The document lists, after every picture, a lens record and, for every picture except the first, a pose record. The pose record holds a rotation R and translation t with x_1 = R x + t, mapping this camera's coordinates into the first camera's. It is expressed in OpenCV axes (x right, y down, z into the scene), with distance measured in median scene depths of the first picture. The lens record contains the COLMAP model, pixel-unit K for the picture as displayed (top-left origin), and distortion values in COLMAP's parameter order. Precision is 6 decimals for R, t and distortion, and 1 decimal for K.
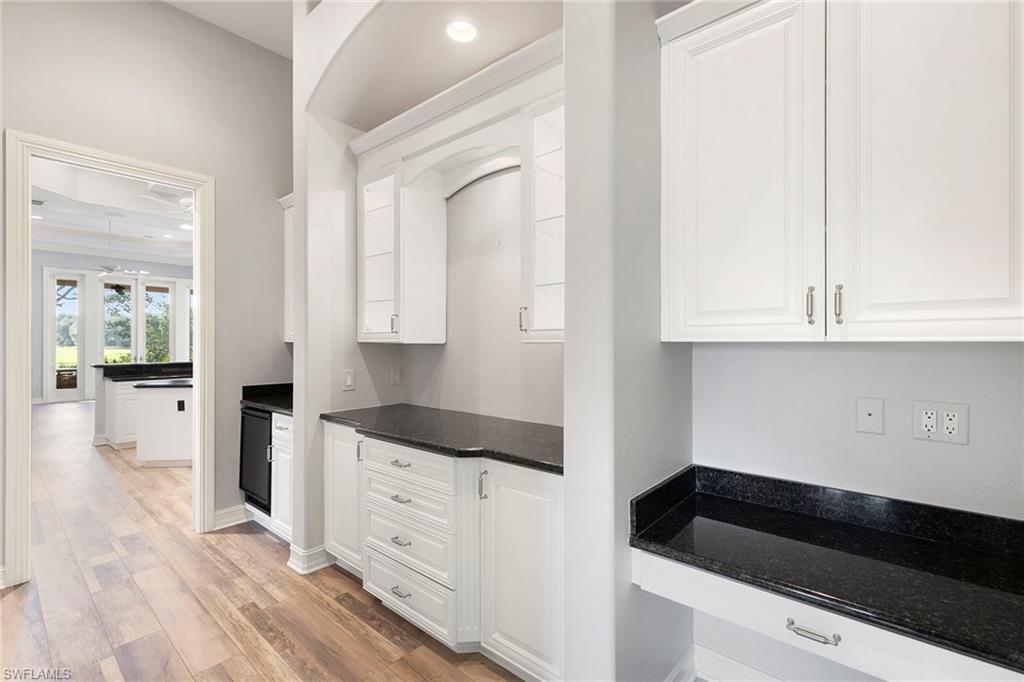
lens RADIAL K [[461.6, 0, 507.2], [0, 461.6, 337.9], [0, 0, 1]] dist [-0.004684, -0.001254]
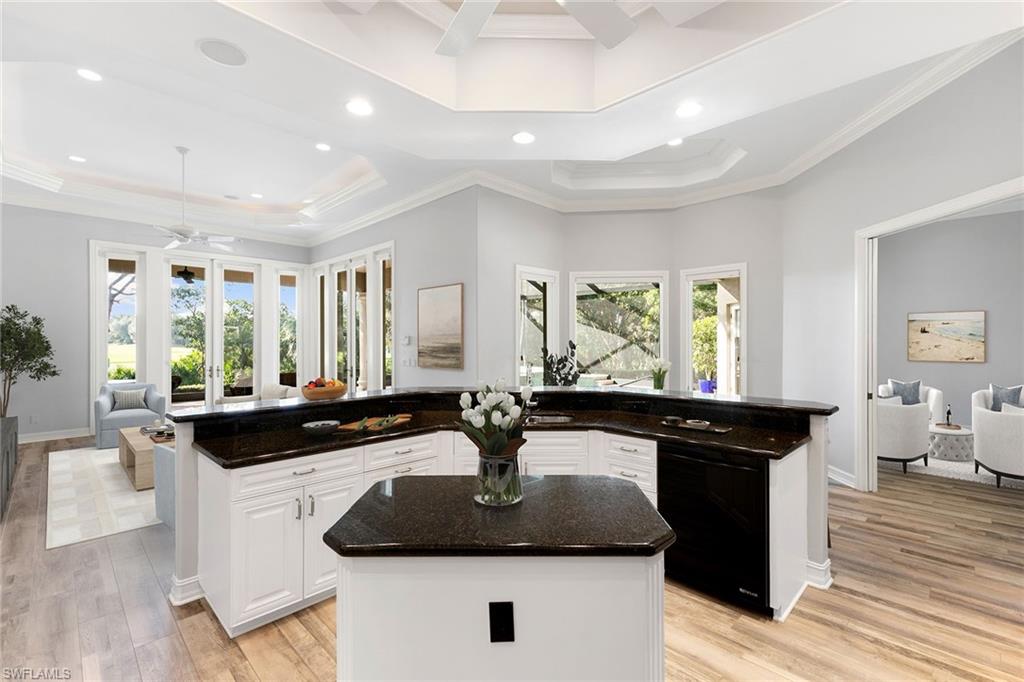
lens RADIAL K [[461.6, 0, 501.6], [0, 461.6, 334.9], [0, 0, 1]] dist [-0.004684, -0.001254]
pose [[0.996781, -0.002252, -0.080145, -0.302152], [0.002253, 0.999997, -0.000077, -0.008977], [0.080145, -0.000104, 0.996783, 0.322162]]
